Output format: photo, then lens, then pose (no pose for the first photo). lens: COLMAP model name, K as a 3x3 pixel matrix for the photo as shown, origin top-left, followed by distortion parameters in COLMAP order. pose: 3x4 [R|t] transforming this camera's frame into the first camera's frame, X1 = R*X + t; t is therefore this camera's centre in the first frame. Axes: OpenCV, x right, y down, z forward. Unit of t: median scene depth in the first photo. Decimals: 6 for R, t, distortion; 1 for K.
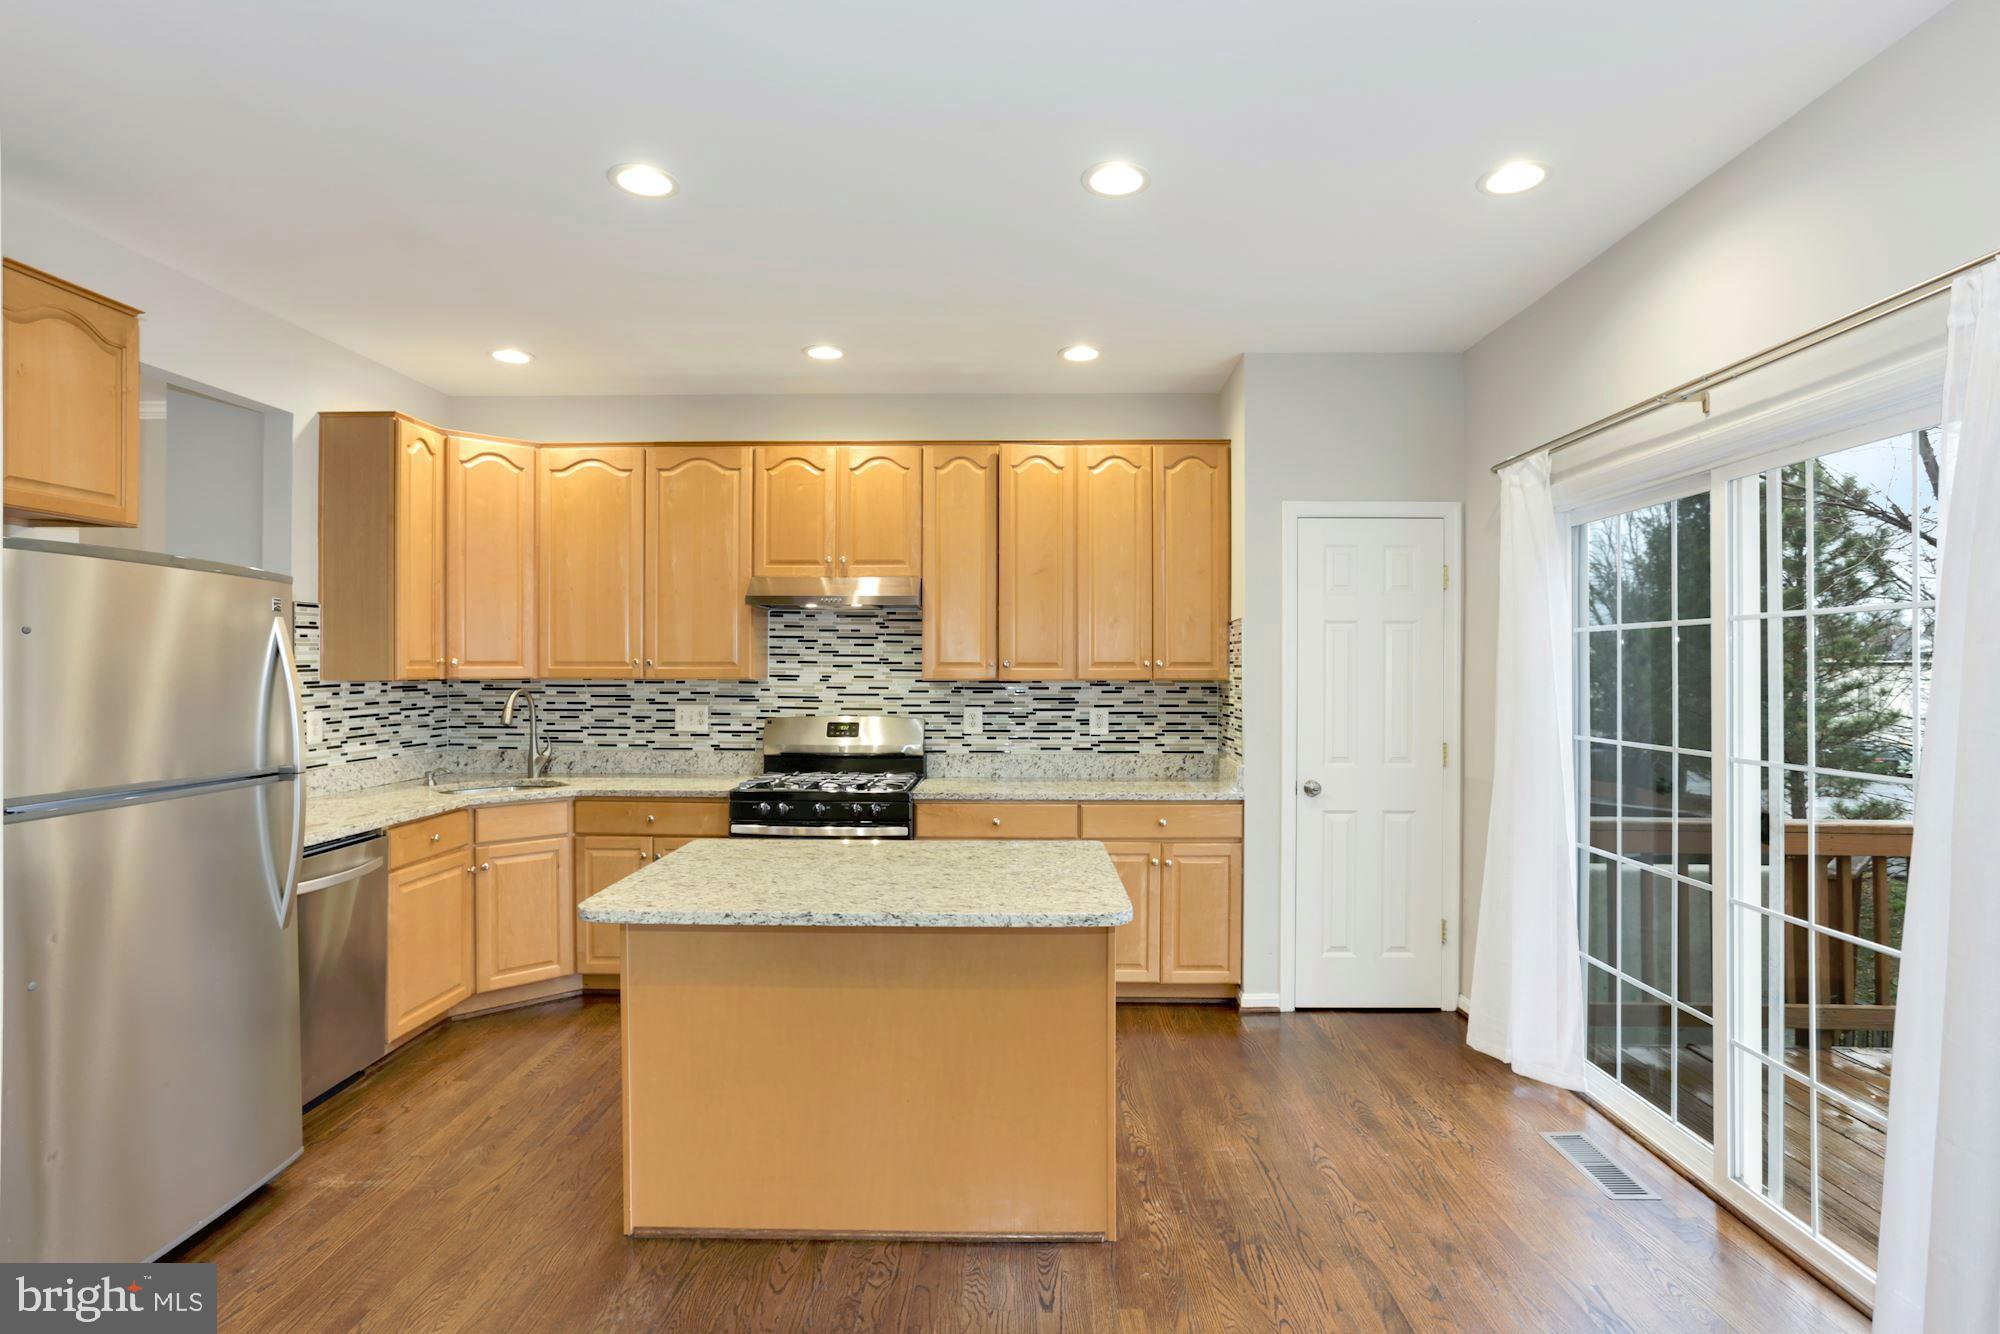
lens RADIAL K [[1022.2, 0, 994.4], [0, 1022.2, 667.2], [0, 0, 1]] dist [-0.061198, 0.043464]
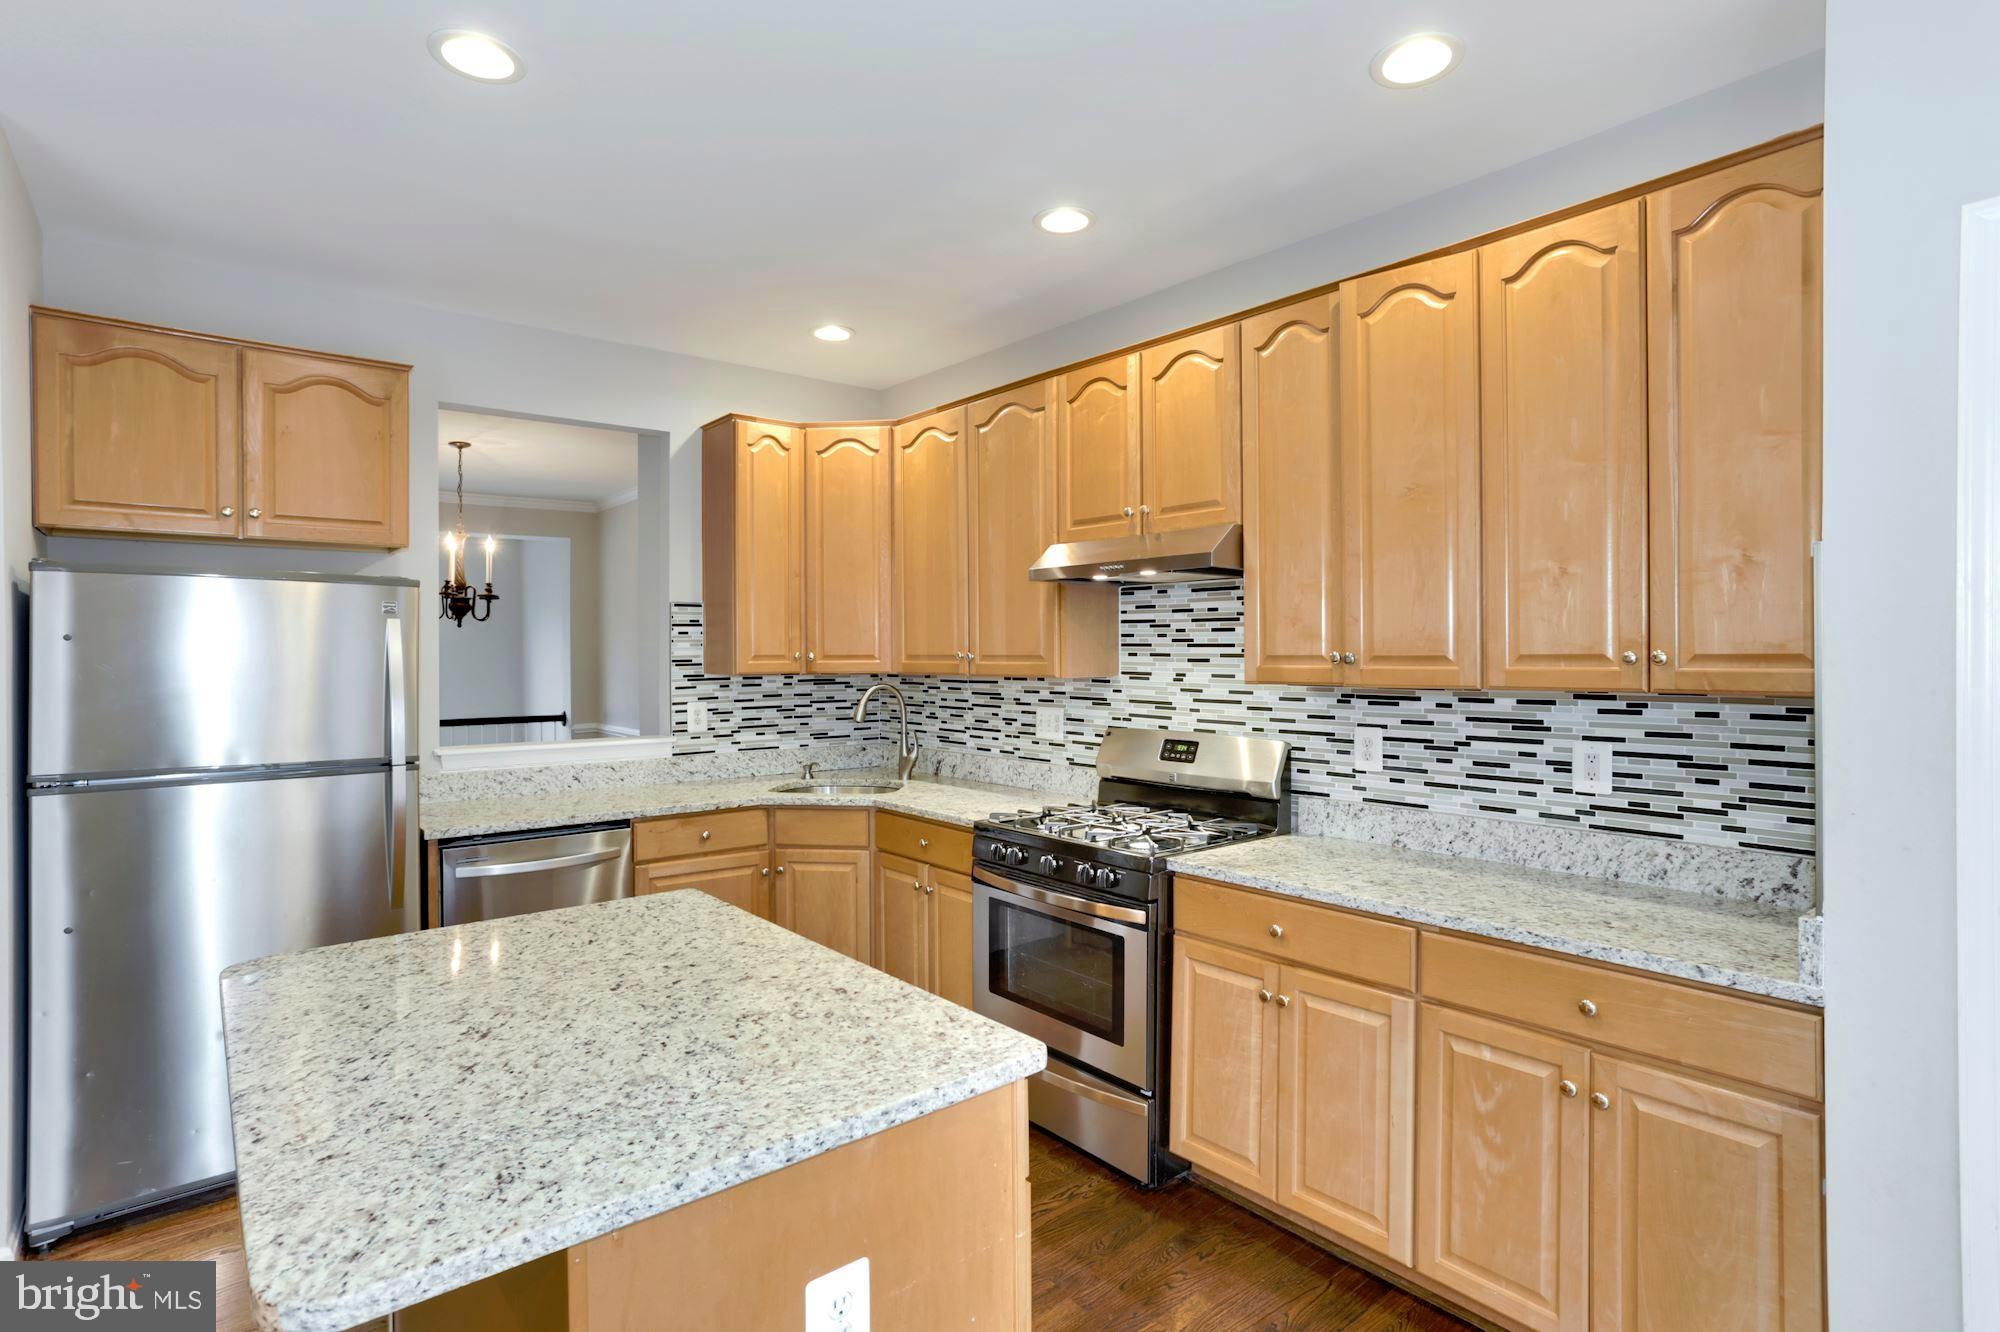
lens RADIAL K [[987.2, 0, 992.7], [0, 987.2, 653.6], [0, 0, 1]] dist [-0.056454, 0.037178]
pose [[0.656455, -0.002979, -0.754359, 0.288702], [0.002826, 0.999995, -0.001489, -0.005444], [0.754360, -0.001155, 0.656460, 0.468067]]
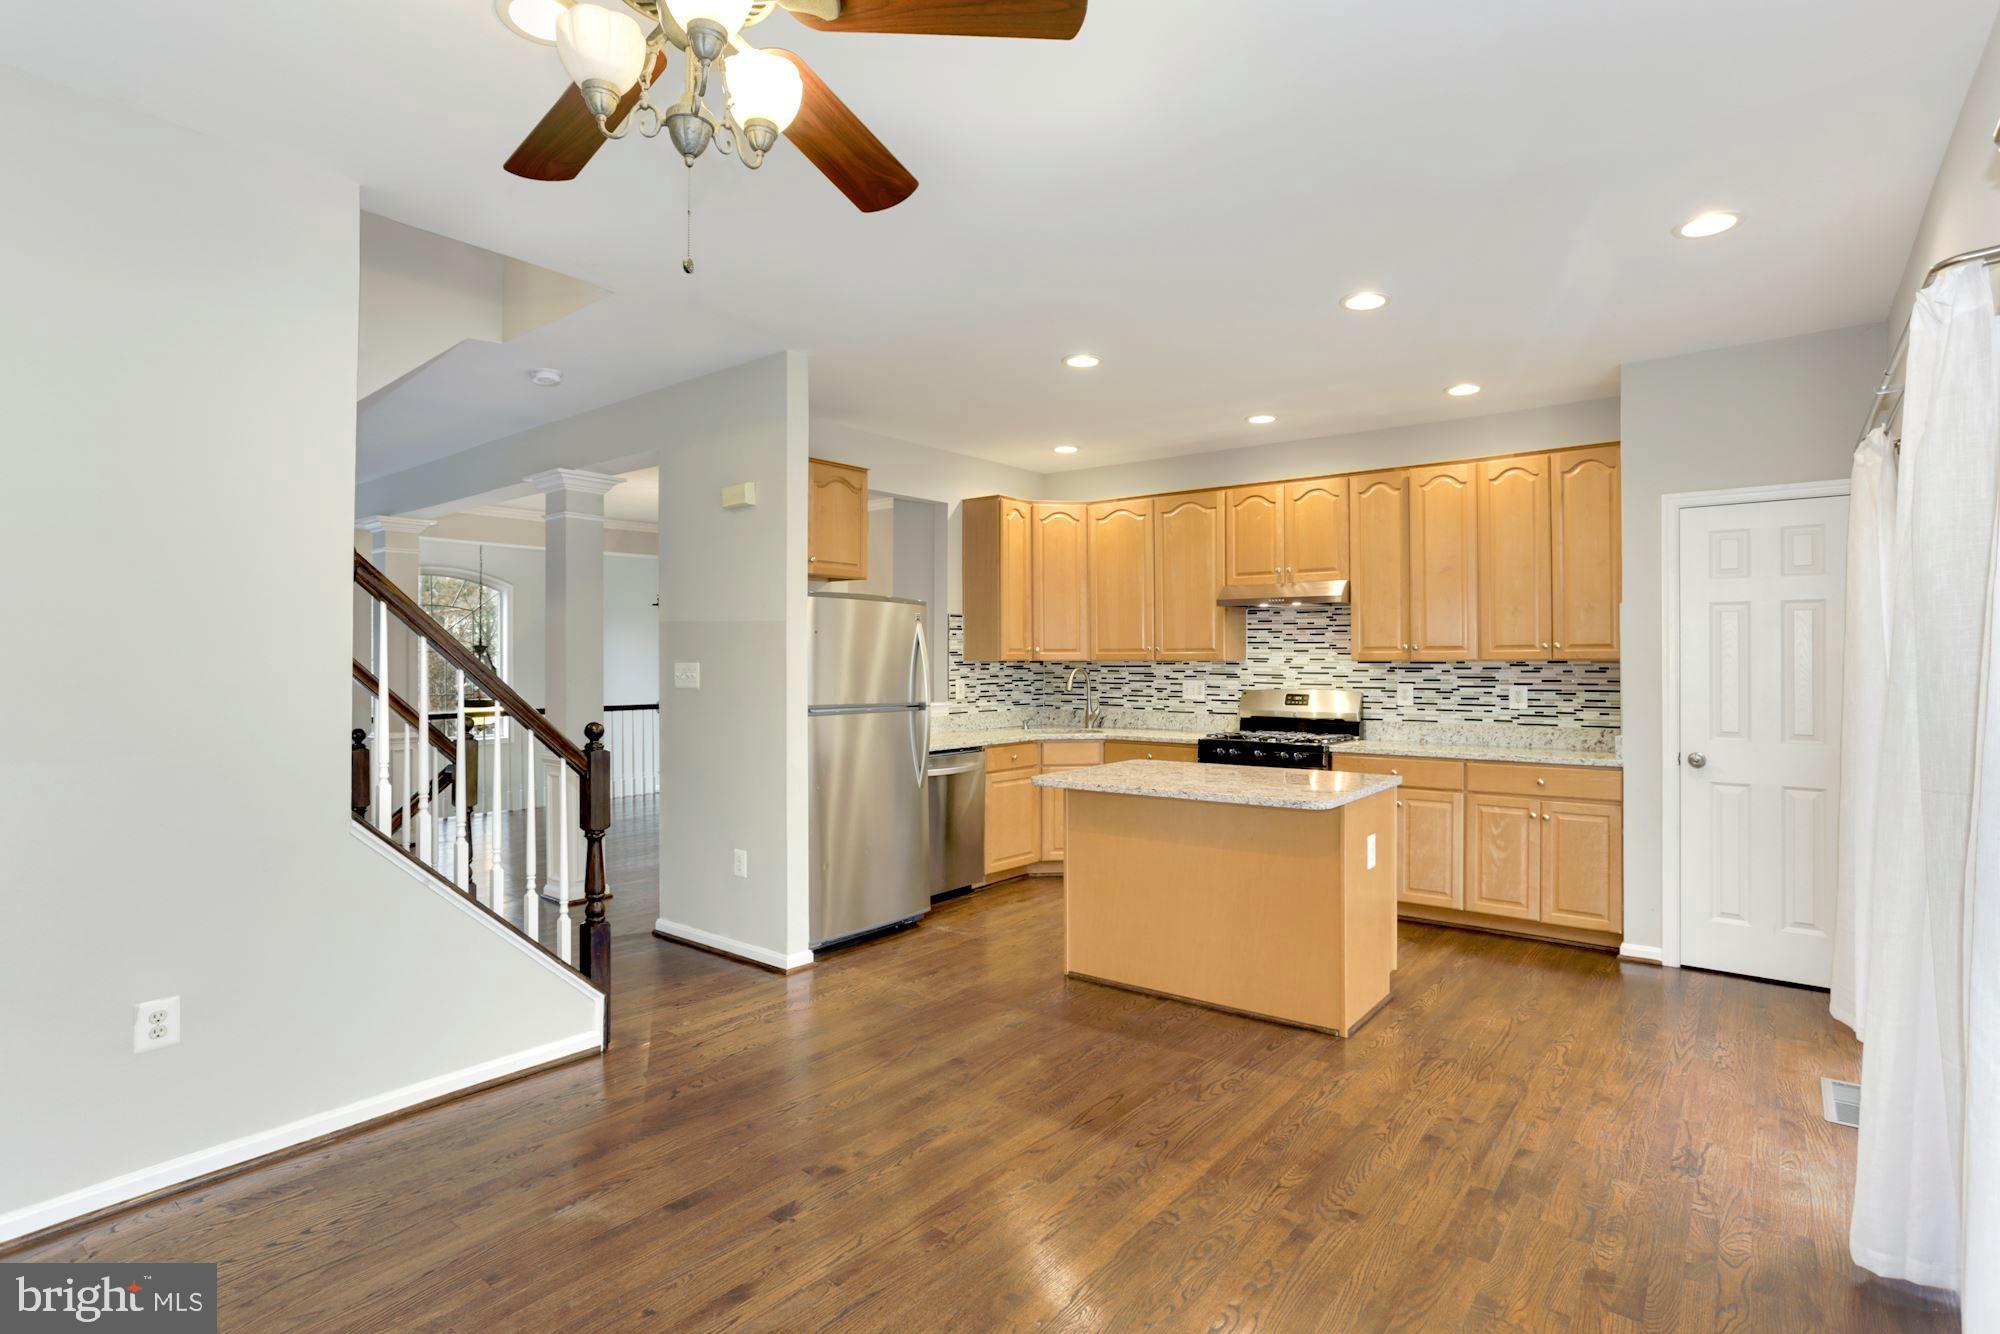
lens RADIAL K [[989.5, 0, 993.7], [0, 989.5, 653.9], [0, 0, 1]] dist [-0.072655, 0.059888]
pose [[0.796708, -0.006999, -0.604324, 0.308294], [0.001080, 0.999948, -0.010156, 0.015600], [0.604364, 0.007439, 0.796674, -0.235580]]
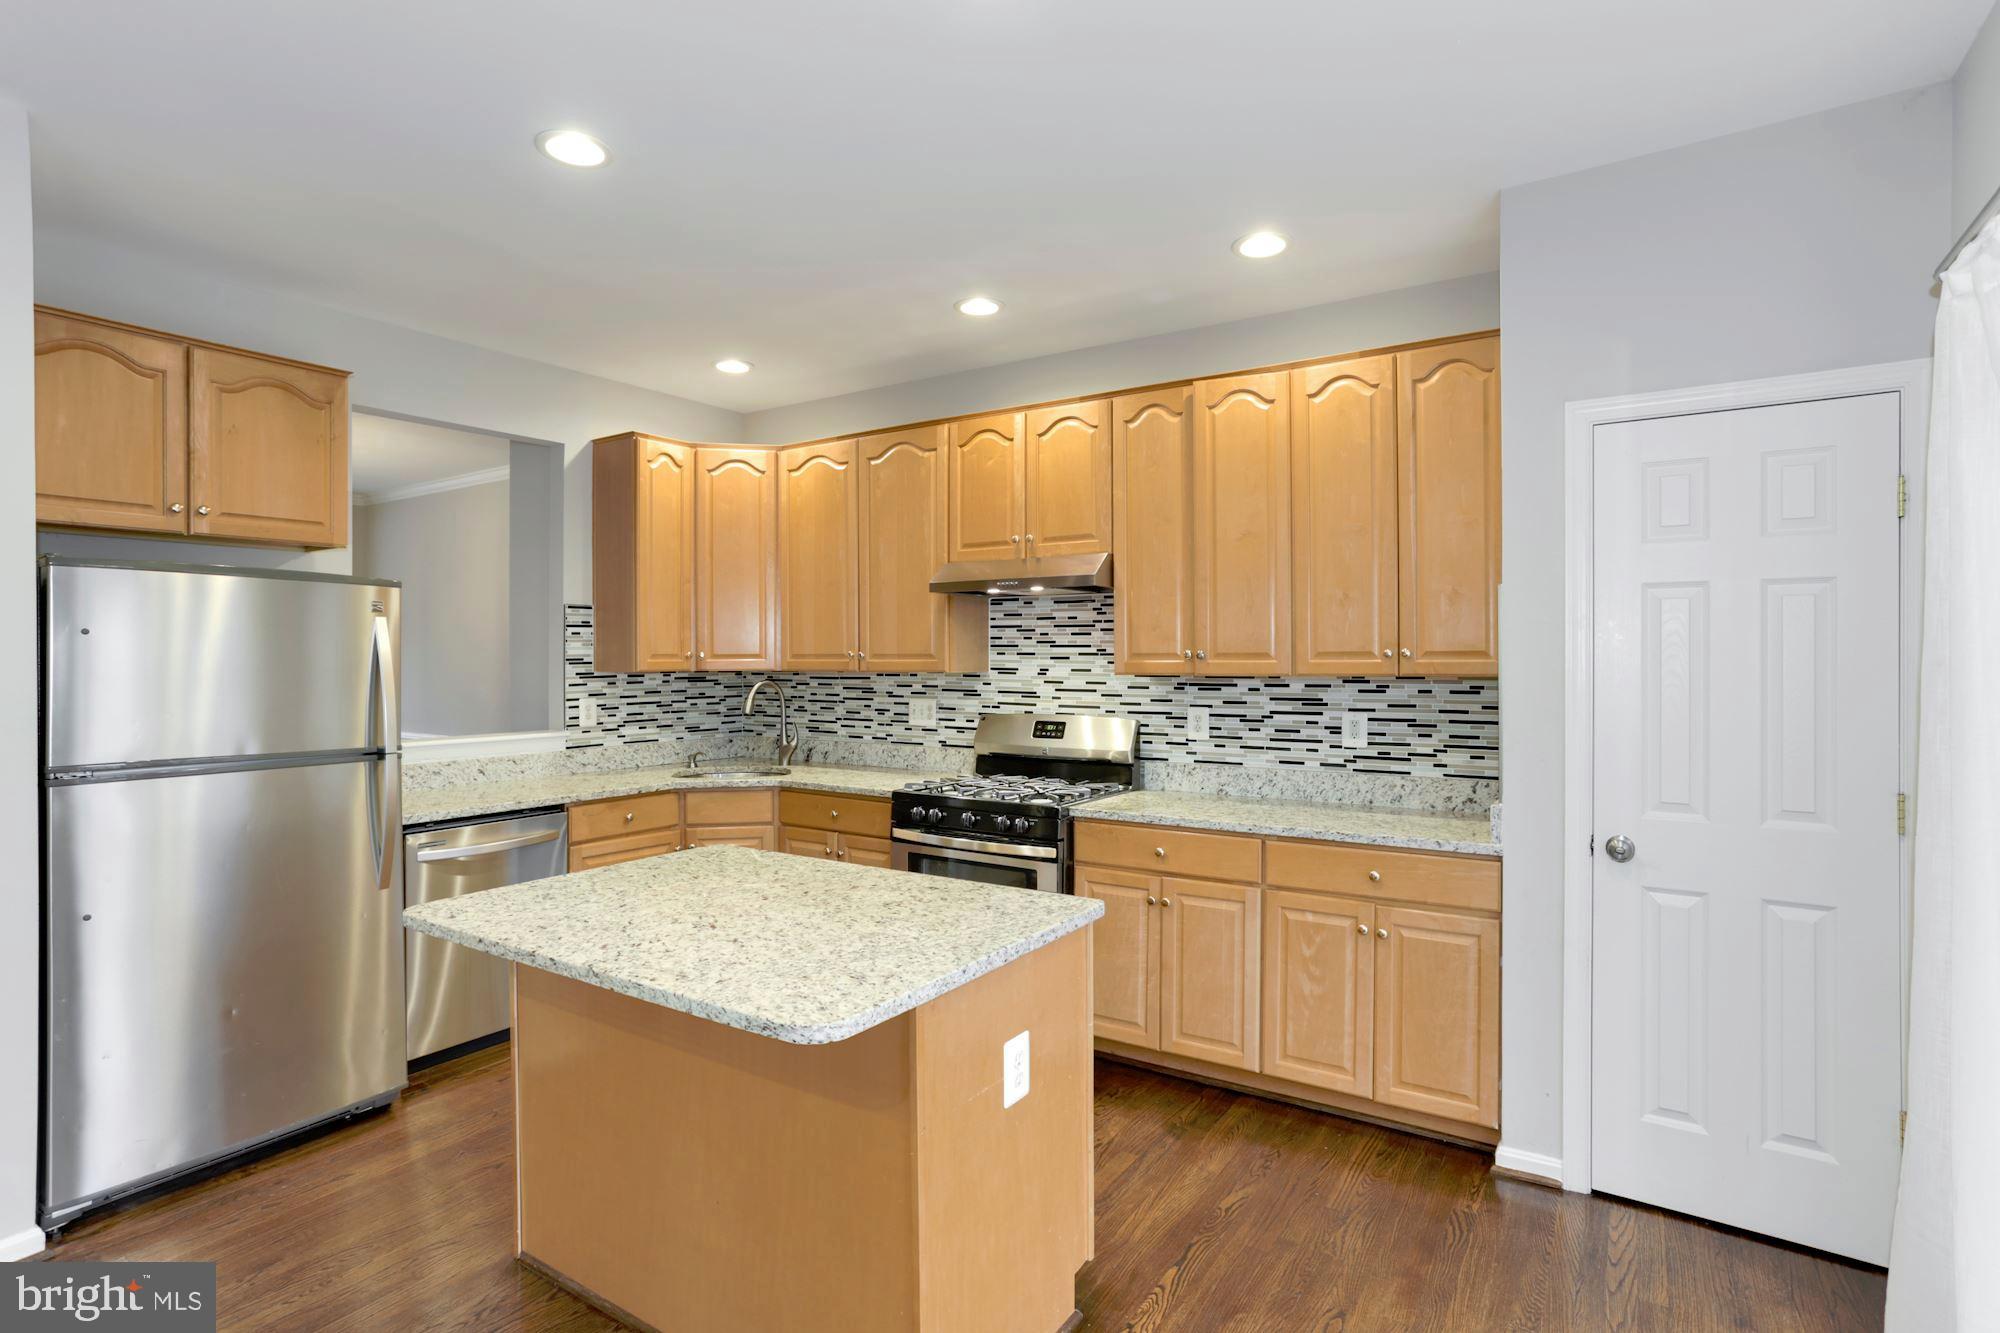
lens RADIAL K [[989.5, 0, 993.7], [0, 989.5, 653.4], [0, 0, 1]] dist [-0.072655, 0.059888]
pose [[0.845776, -0.005413, -0.533511, 0.277651], [0.002236, 0.999976, -0.006600, 0.000388], [0.533533, 0.004389, 0.845768, 0.252919]]
